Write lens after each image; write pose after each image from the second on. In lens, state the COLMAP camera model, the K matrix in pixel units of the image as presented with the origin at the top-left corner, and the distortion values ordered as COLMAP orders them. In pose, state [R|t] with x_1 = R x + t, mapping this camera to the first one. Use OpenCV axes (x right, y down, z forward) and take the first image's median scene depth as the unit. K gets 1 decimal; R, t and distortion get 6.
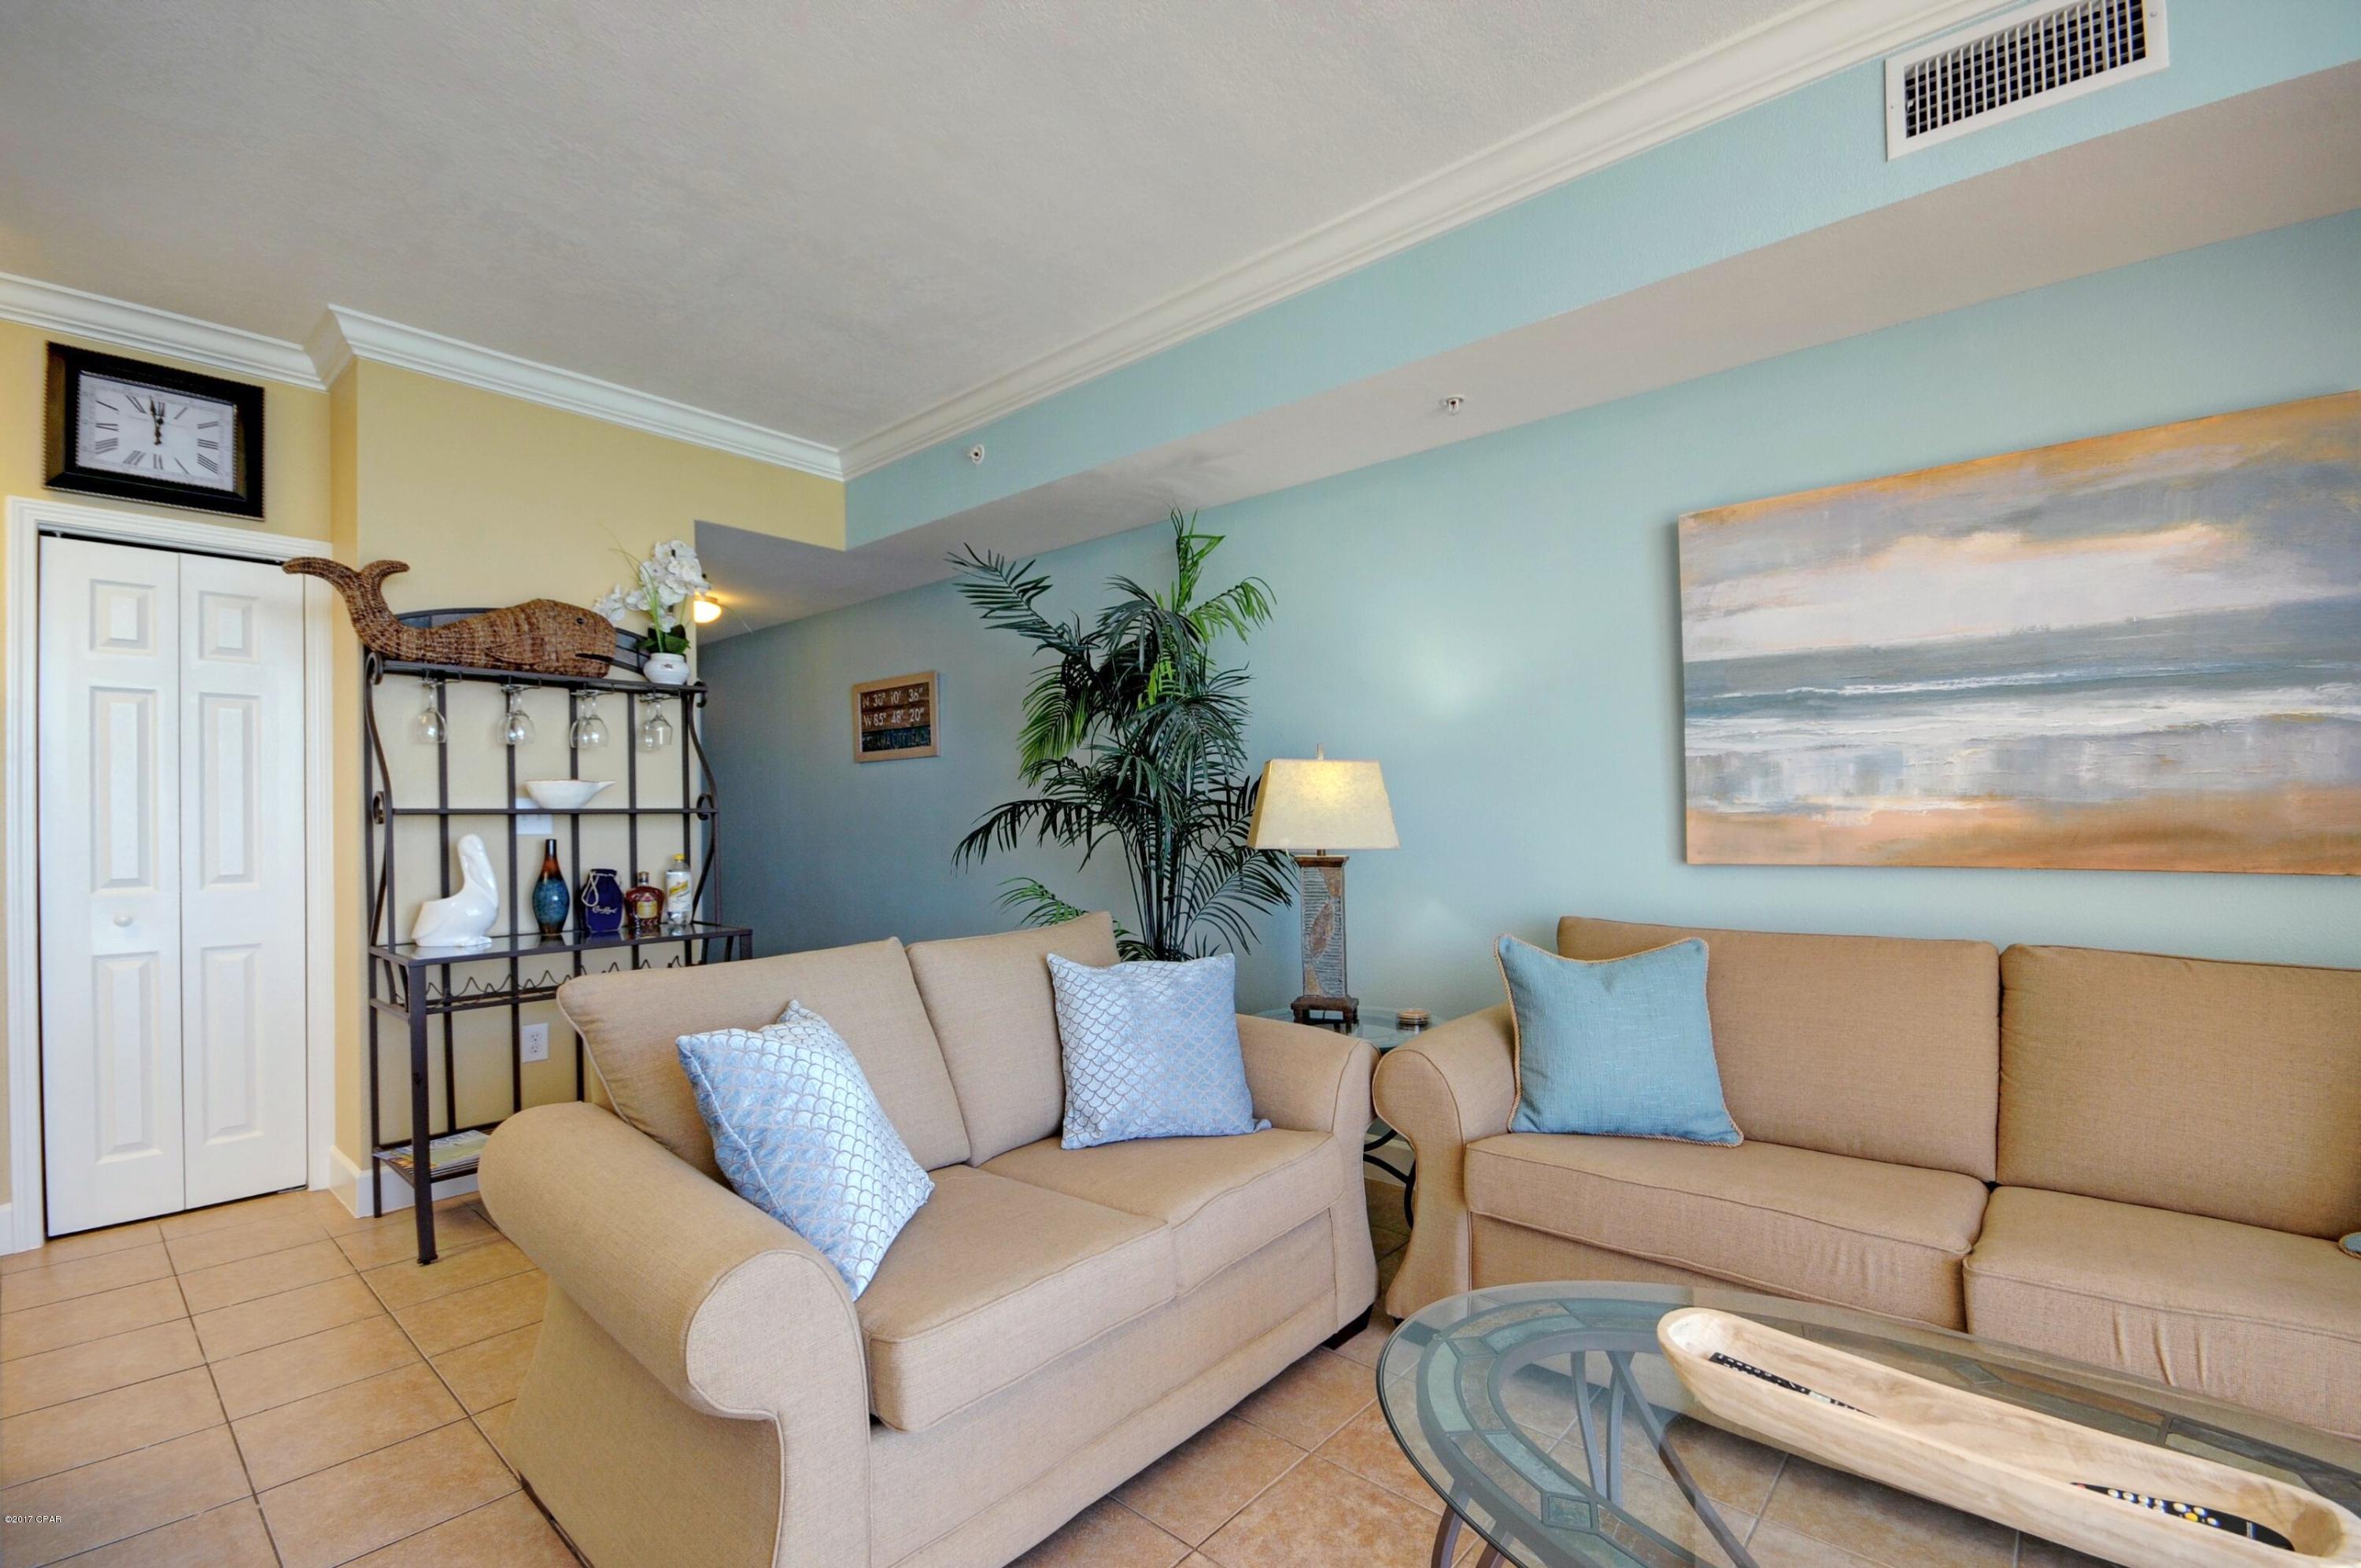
lens RADIAL K [[1034.7, 0, 1177.9], [0, 1034.7, 806.7], [0, 0, 1]] dist [0.017861, -0.018775]
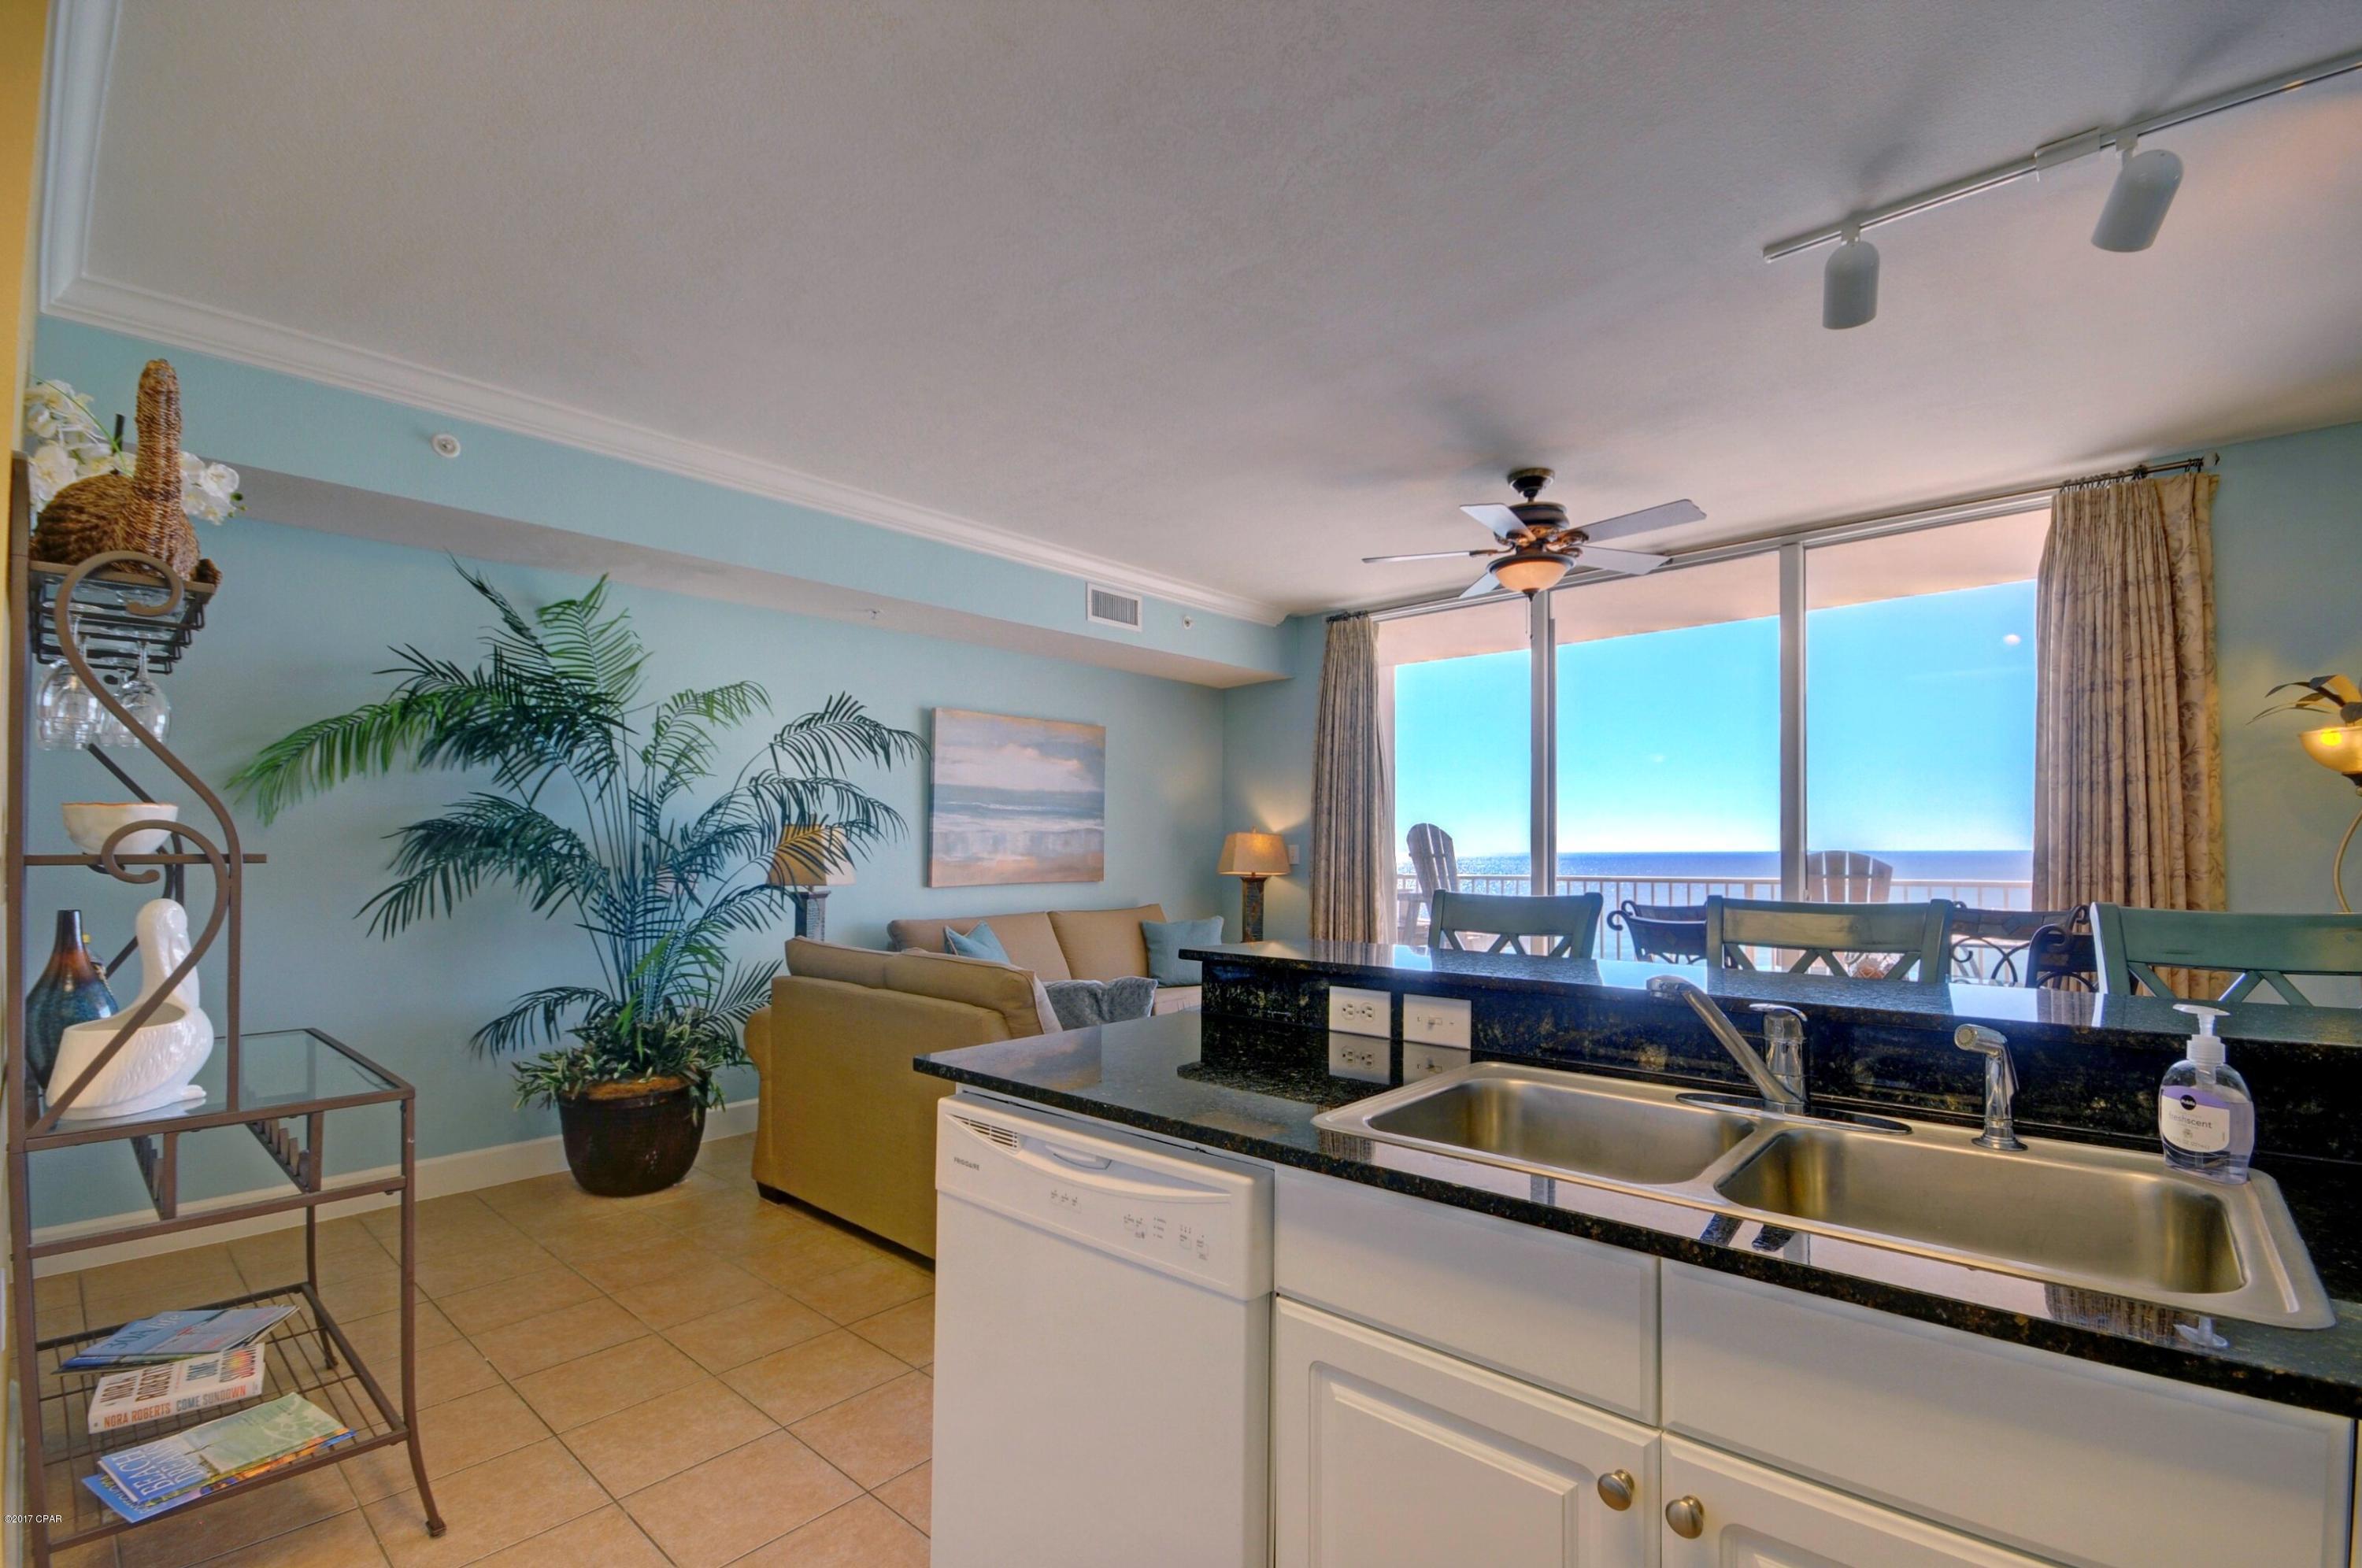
lens RADIAL K [[1037.8, 0, 1186.6], [0, 1037.8, 850.6], [0, 0, 1]] dist [-0.002044, -0.000286]
pose [[-0.004185, 0.008767, 0.999953, -1.327416], [-0.004766, 0.999950, -0.008787, 0.001017], [-0.999980, -0.004802, -0.004143, 0.491922]]
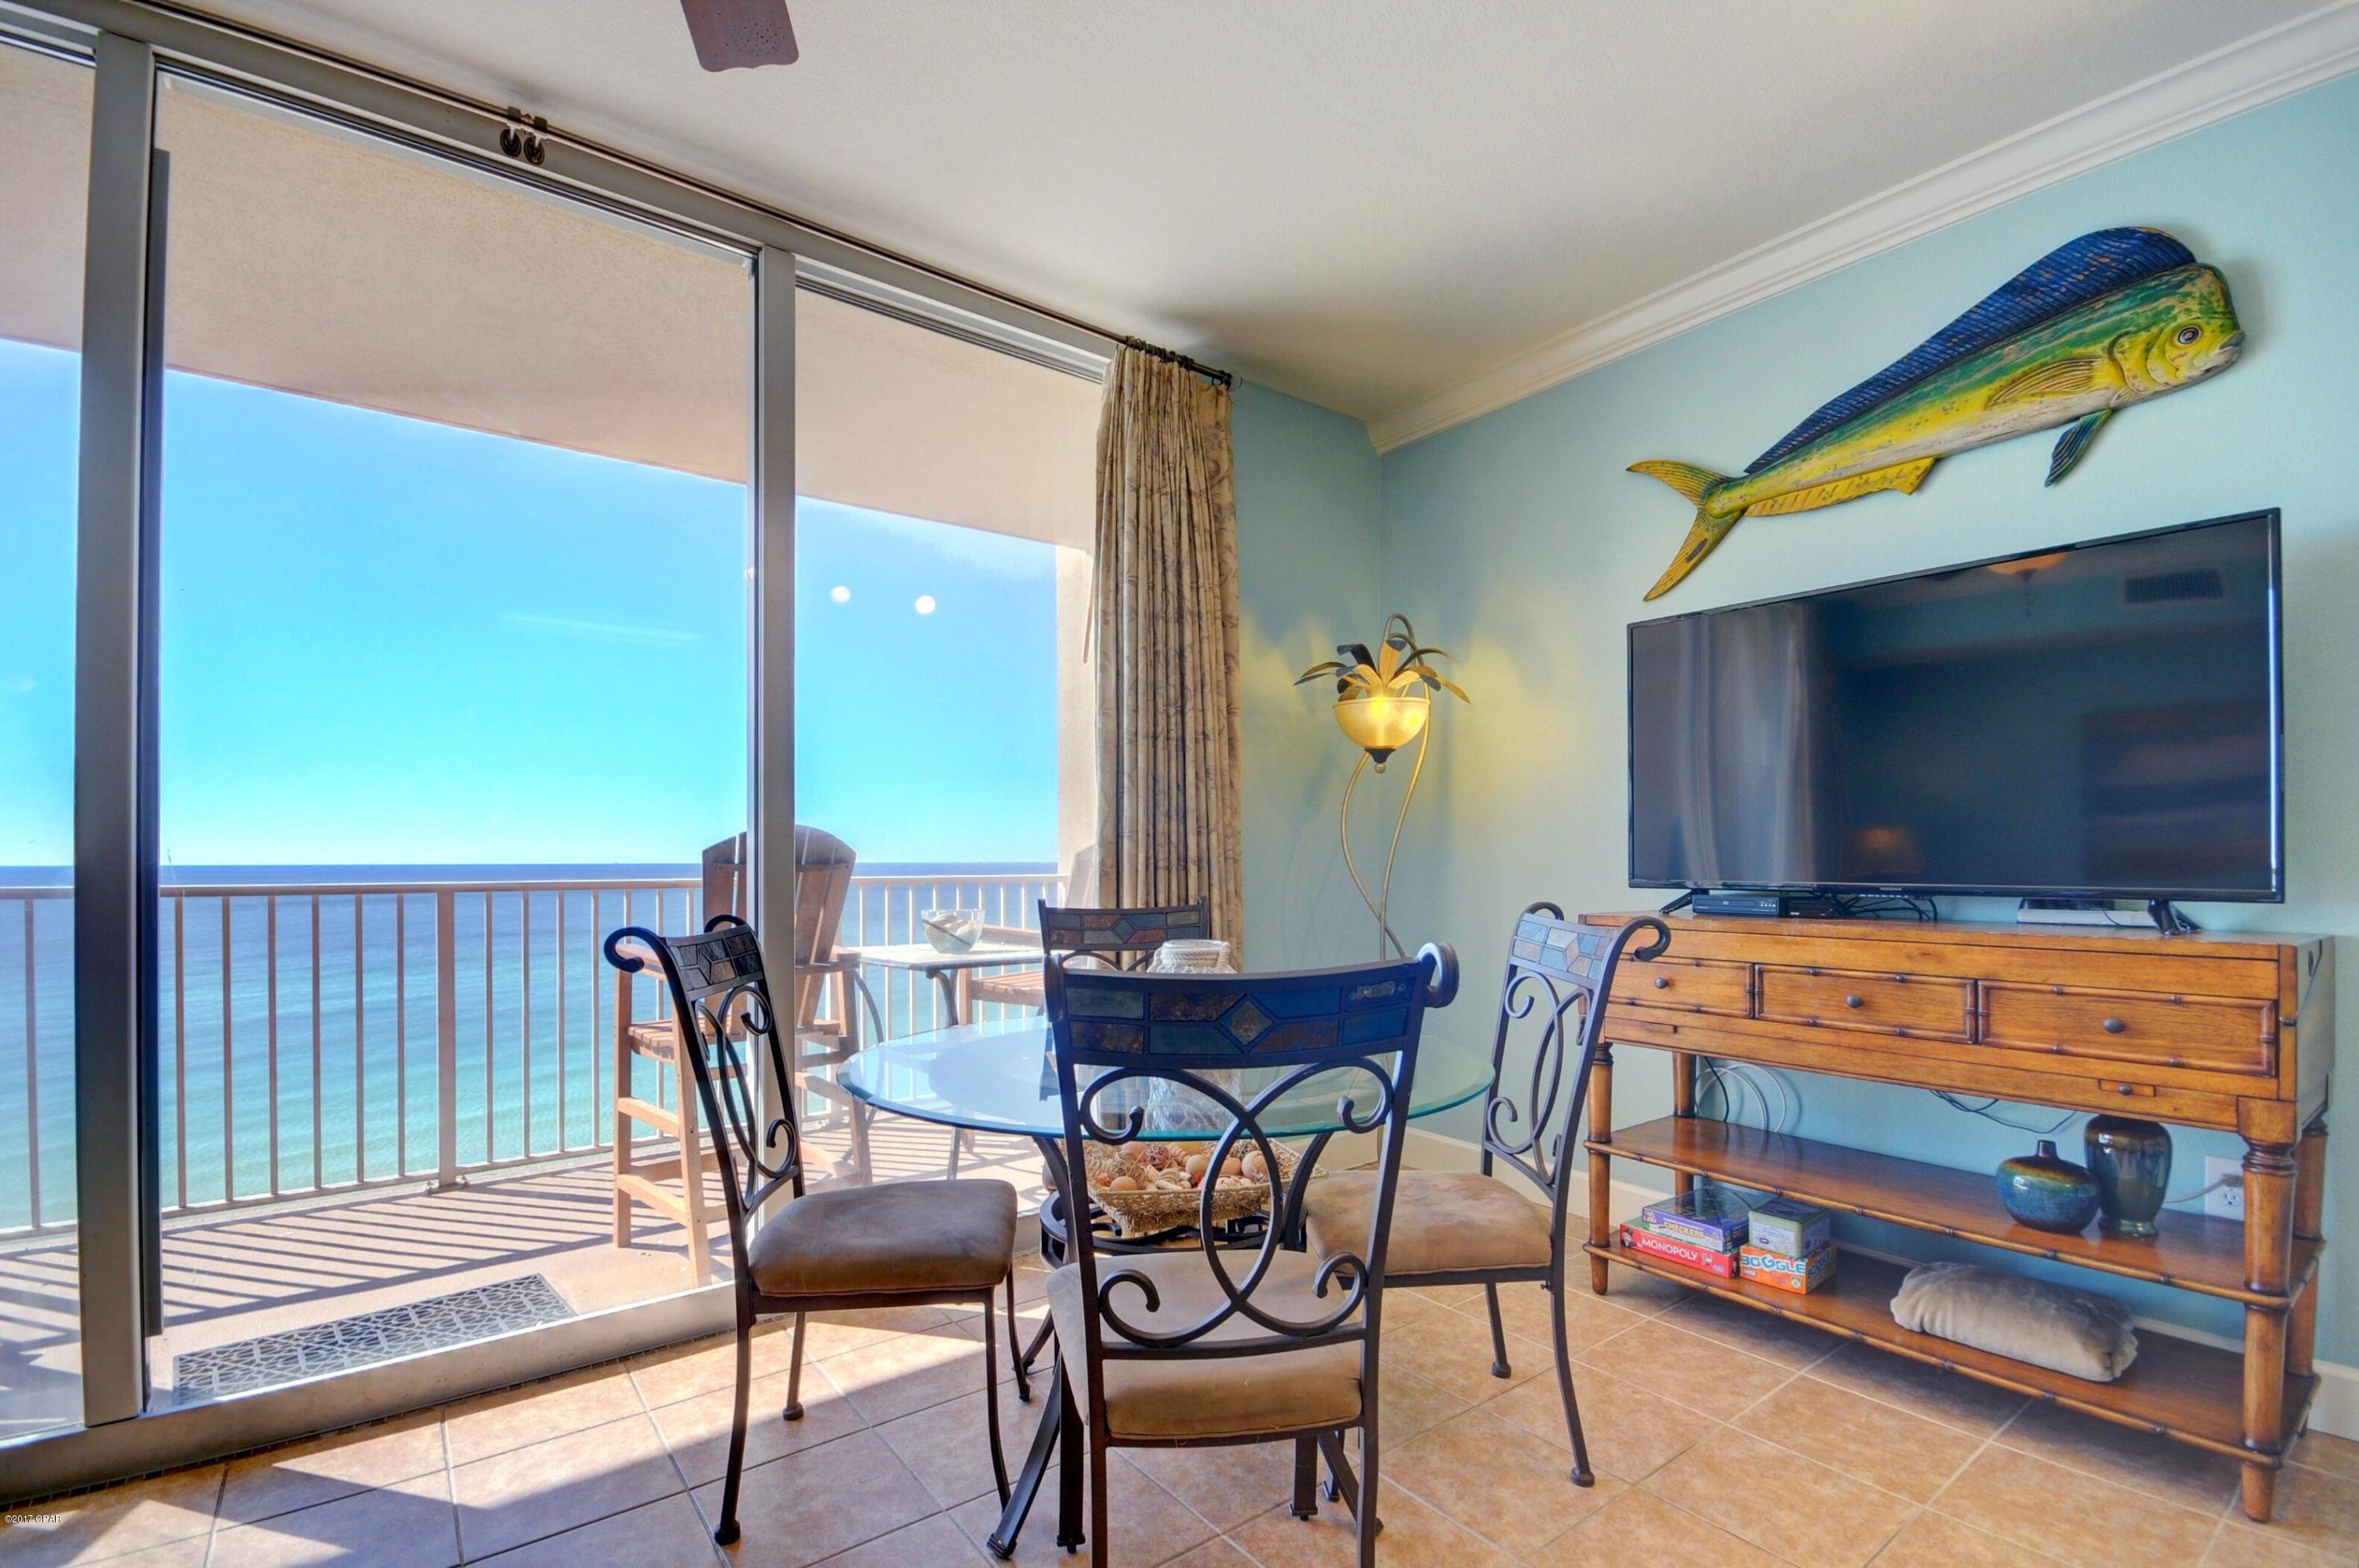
lens RADIAL K [[1041.3, 0, 1150.3], [0, 1041.3, 862.7], [0, 0, 1]] dist [-0.015375, -0.000358]
pose [[-0.979595, 0.010840, 0.200688, -0.201237], [0.009662, 0.999930, -0.006851, 0.025661], [-0.200748, -0.004772, -0.979631, 0.333816]]
